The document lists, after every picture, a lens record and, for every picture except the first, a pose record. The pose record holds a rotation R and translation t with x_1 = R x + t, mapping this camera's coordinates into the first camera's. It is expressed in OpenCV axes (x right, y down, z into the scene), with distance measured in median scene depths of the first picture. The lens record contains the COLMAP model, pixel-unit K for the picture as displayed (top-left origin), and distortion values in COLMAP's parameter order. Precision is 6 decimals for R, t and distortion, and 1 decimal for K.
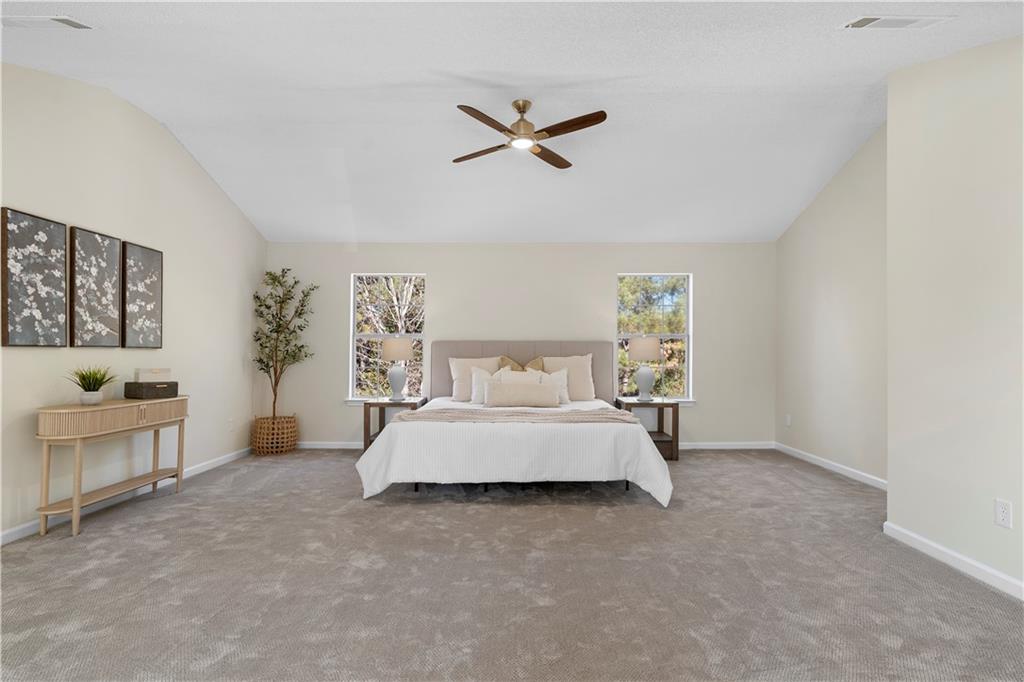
lens RADIAL K [[517.2, 0, 512.9], [0, 517.2, 350.9], [0, 0, 1]] dist [-0.002962, 0.001556]
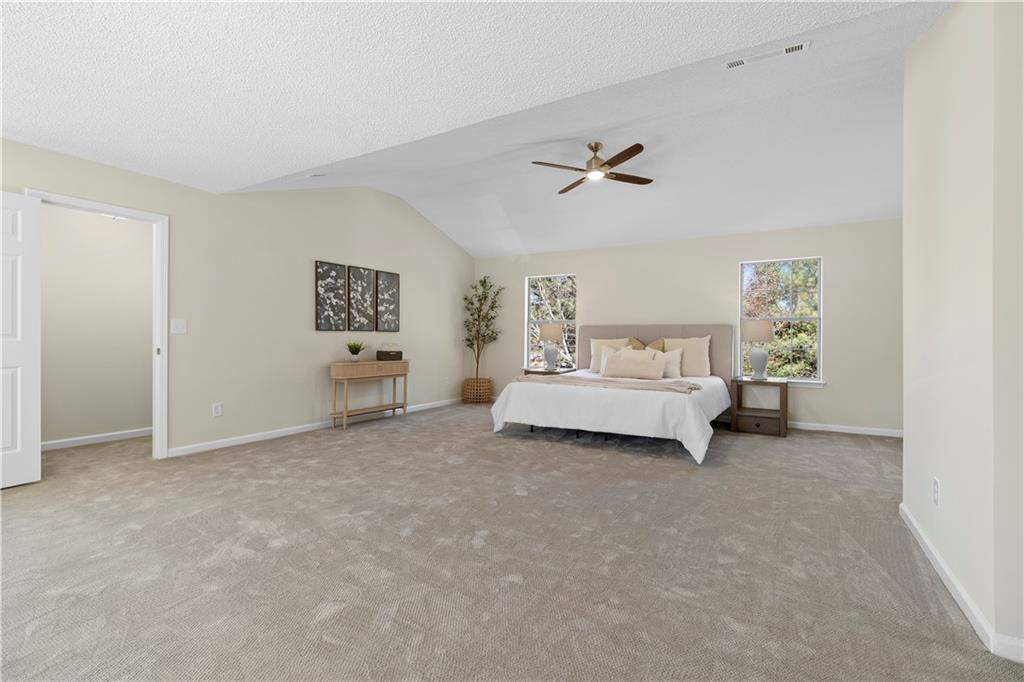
lens RADIAL K [[460.5, 0, 511.2], [0, 460.5, 333.9], [0, 0, 1]] dist [0.009133, 0.000820]
pose [[0.862764, -0.000601, -0.505607, 0.425276], [-0.000878, 0.999996, -0.002687, 0.007145], [0.505606, 0.002762, 0.862760, -0.120125]]
